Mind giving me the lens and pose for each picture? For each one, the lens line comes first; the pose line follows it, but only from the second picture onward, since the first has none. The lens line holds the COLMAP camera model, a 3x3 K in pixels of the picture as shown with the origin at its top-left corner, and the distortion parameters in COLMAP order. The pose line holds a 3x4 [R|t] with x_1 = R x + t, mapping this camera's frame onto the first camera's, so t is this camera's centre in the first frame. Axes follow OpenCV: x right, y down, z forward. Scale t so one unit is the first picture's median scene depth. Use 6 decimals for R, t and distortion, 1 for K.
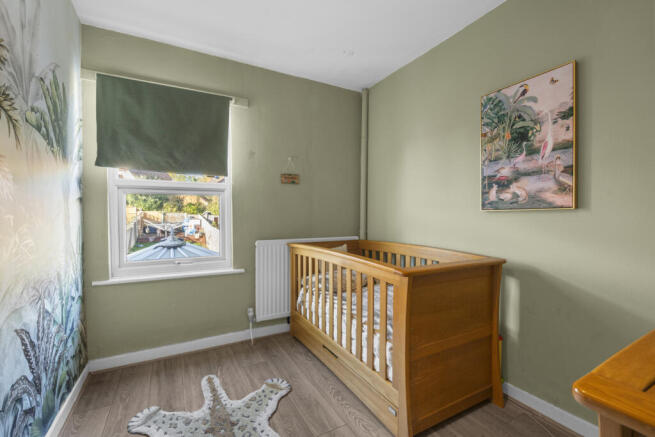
lens RADIAL K [[287.8, 0, 328.6], [0, 287.8, 217.2], [0, 0, 1]] dist [-0.011244, 0.001039]
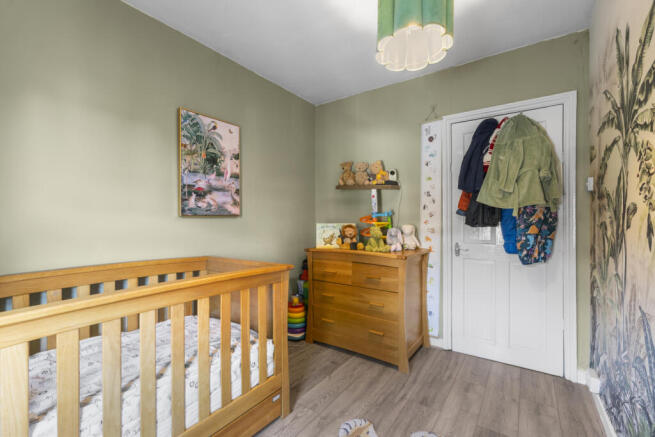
lens RADIAL K [[287.8, 0, 328.2], [0, 287.8, 221.3], [0, 0, 1]] dist [-0.011244, 0.001039]
pose [[-0.438344, 0.011777, 0.898730, -0.713621], [0.022289, 0.999749, -0.002230, 0.011756], [-0.898531, 0.019054, -0.438496, 1.082570]]
